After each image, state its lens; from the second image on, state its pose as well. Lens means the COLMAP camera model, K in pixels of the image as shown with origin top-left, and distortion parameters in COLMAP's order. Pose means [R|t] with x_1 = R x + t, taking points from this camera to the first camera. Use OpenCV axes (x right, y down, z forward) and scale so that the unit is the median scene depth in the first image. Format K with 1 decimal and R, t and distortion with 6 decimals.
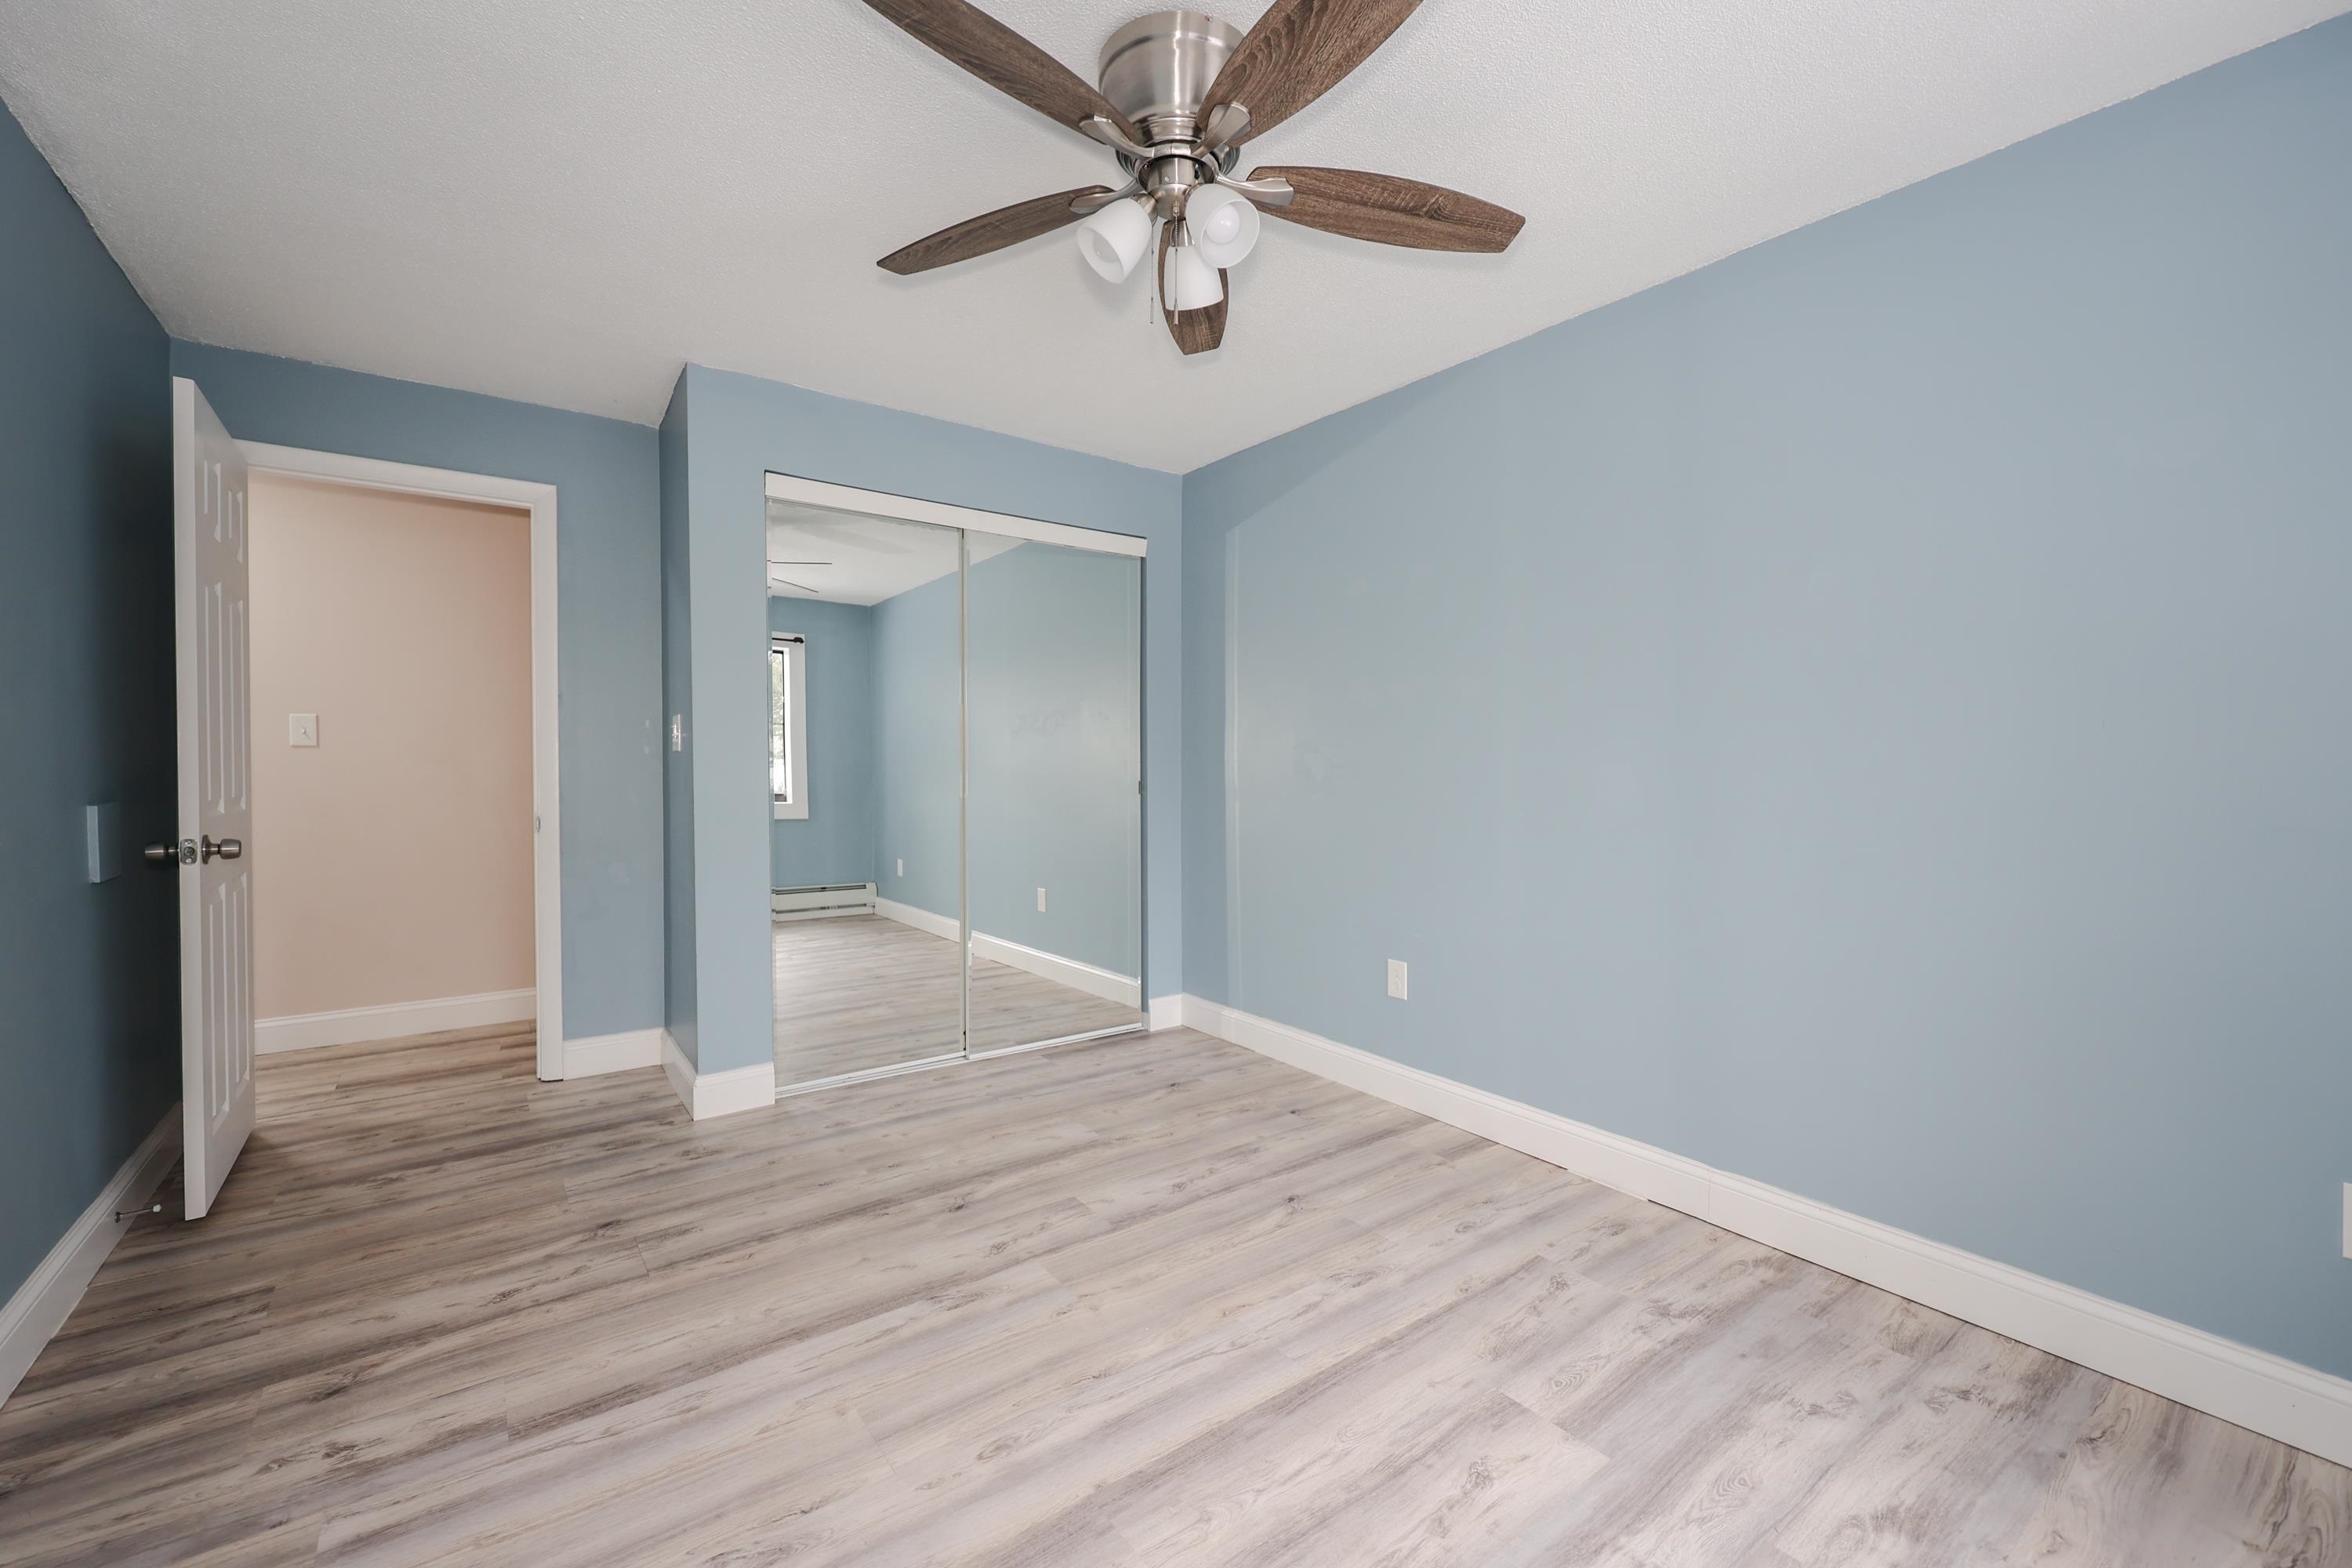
lens RADIAL K [[972.1, 0, 1224.7], [0, 972.1, 782.0], [0, 0, 1]] dist [-0.000541, -0.000113]
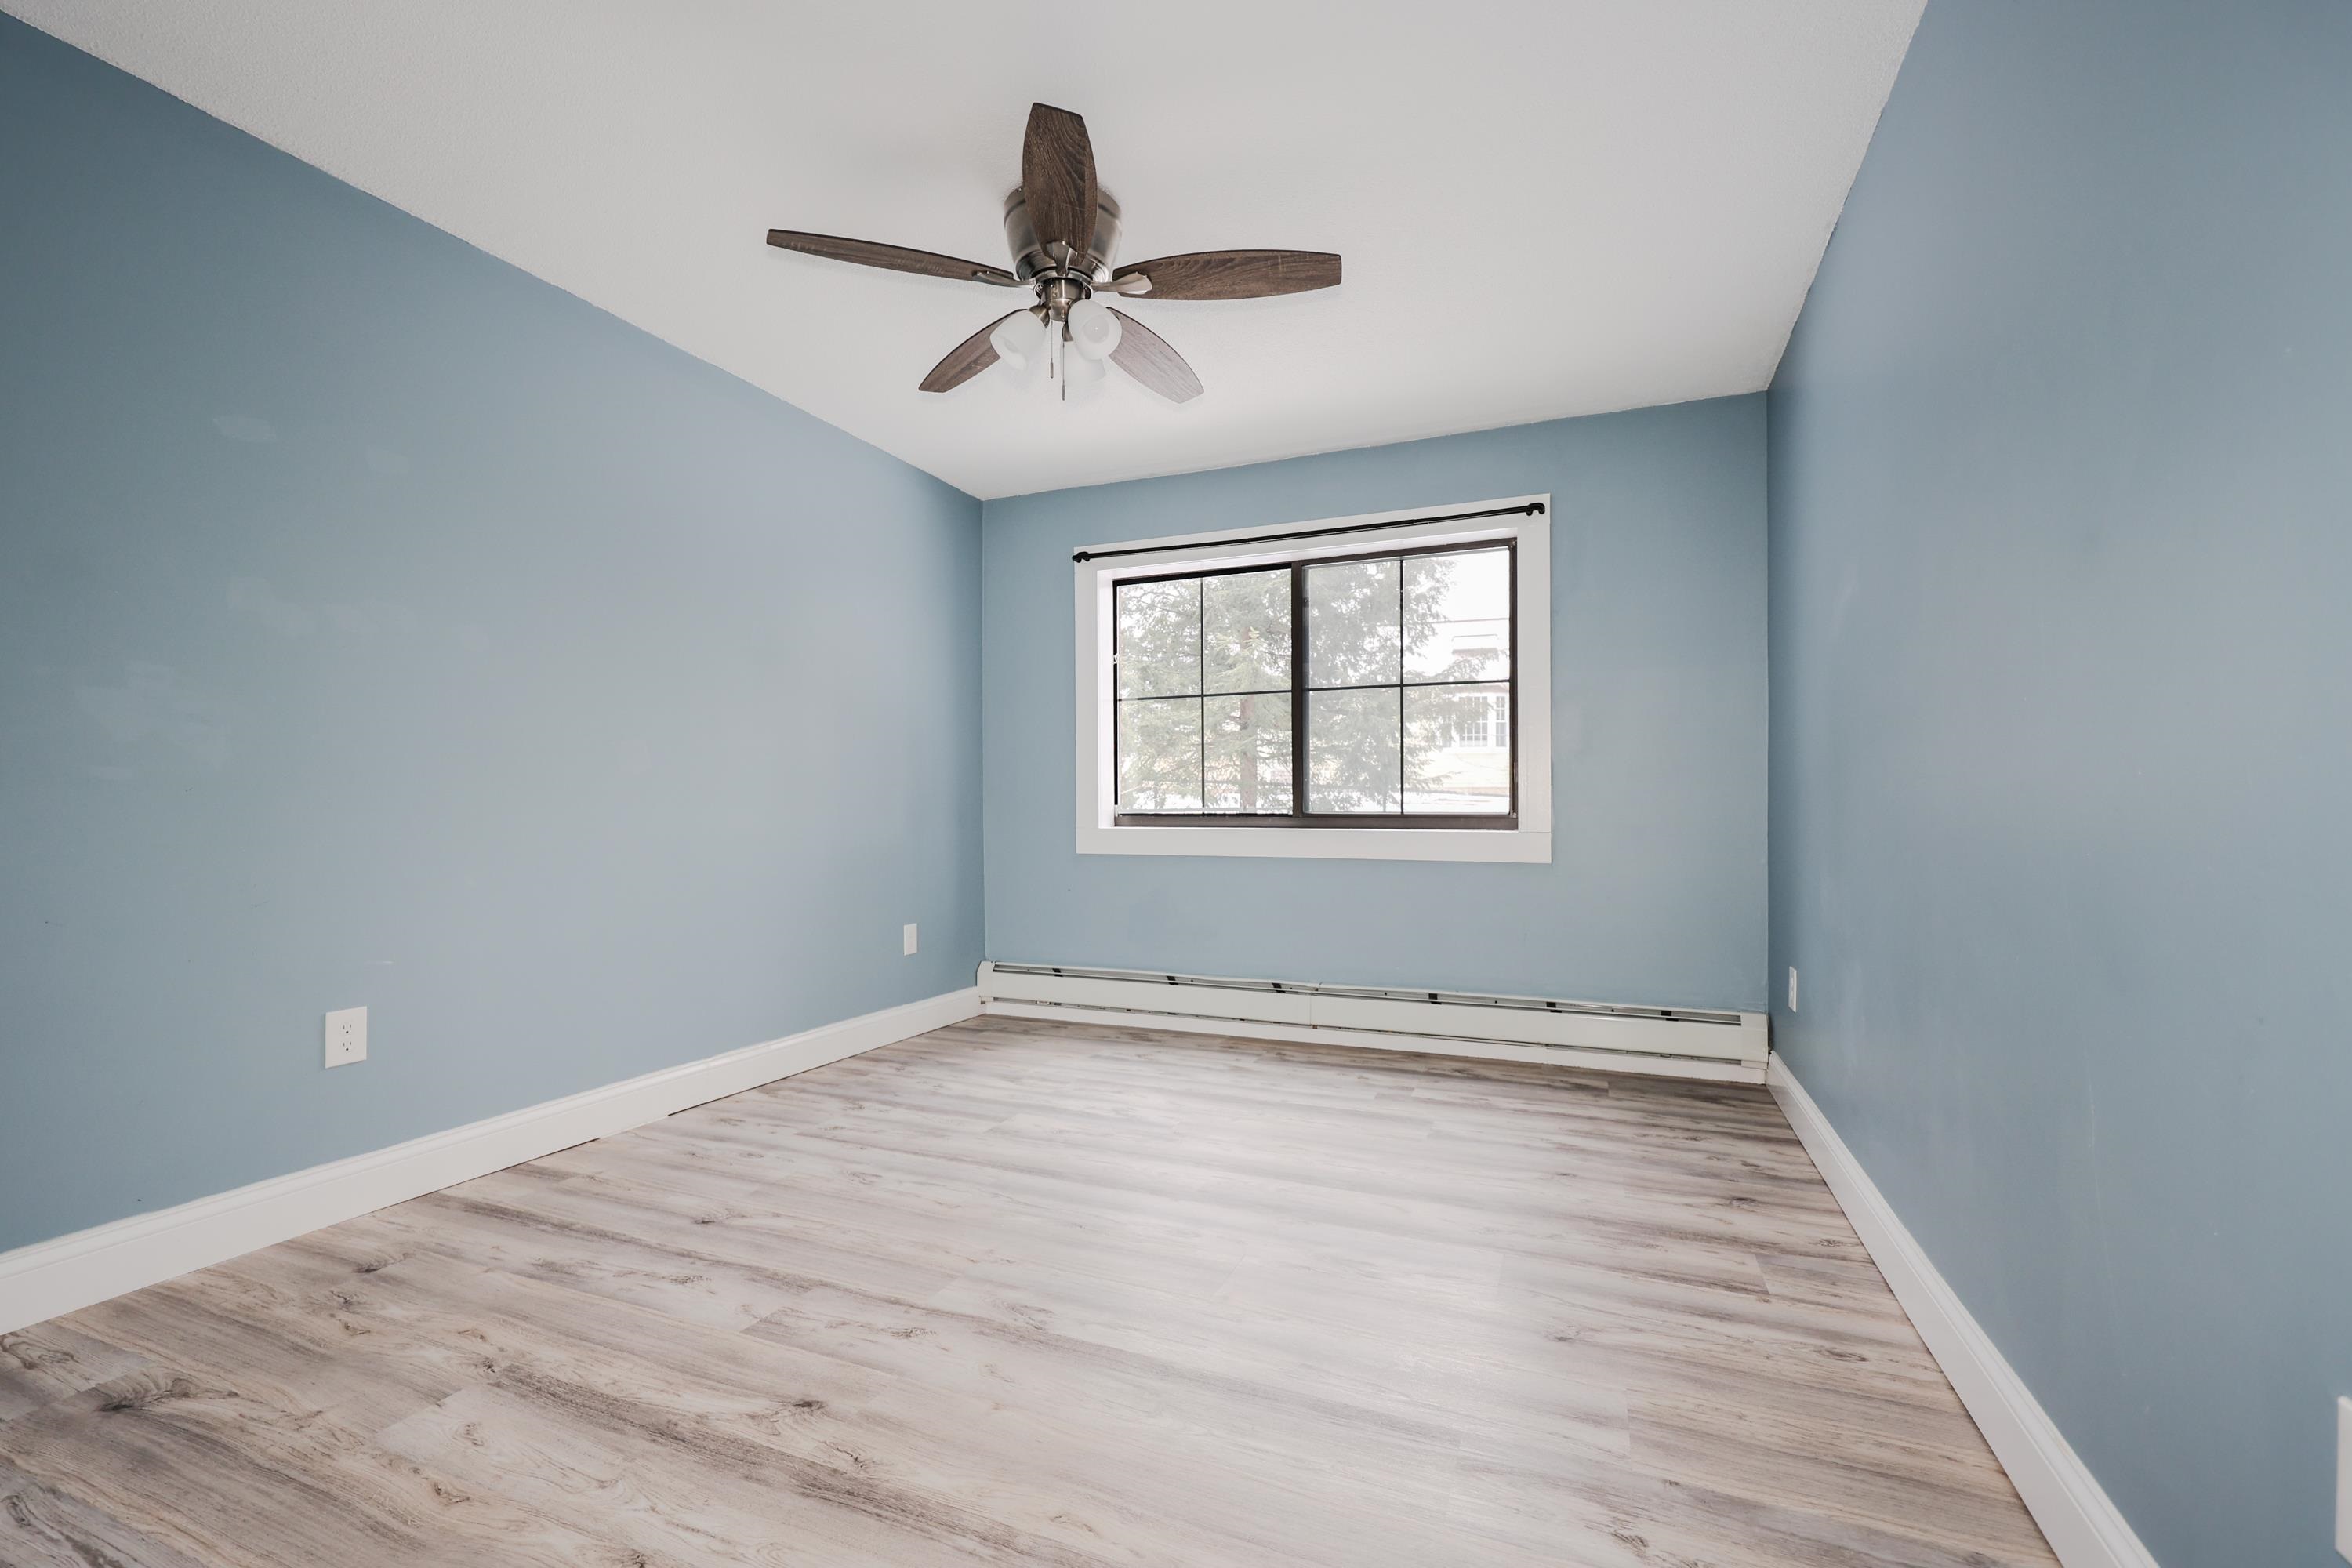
lens RADIAL K [[970.1, 0, 1167.2], [0, 970.1, 793.9], [0, 0, 1]] dist [0.003487, 0.000256]
pose [[-0.477561, 0.003109, 0.878593, -1.065395], [0.011748, 0.999927, 0.002847, 0.061179], [-0.878520, 0.011681, -0.477563, 1.257802]]
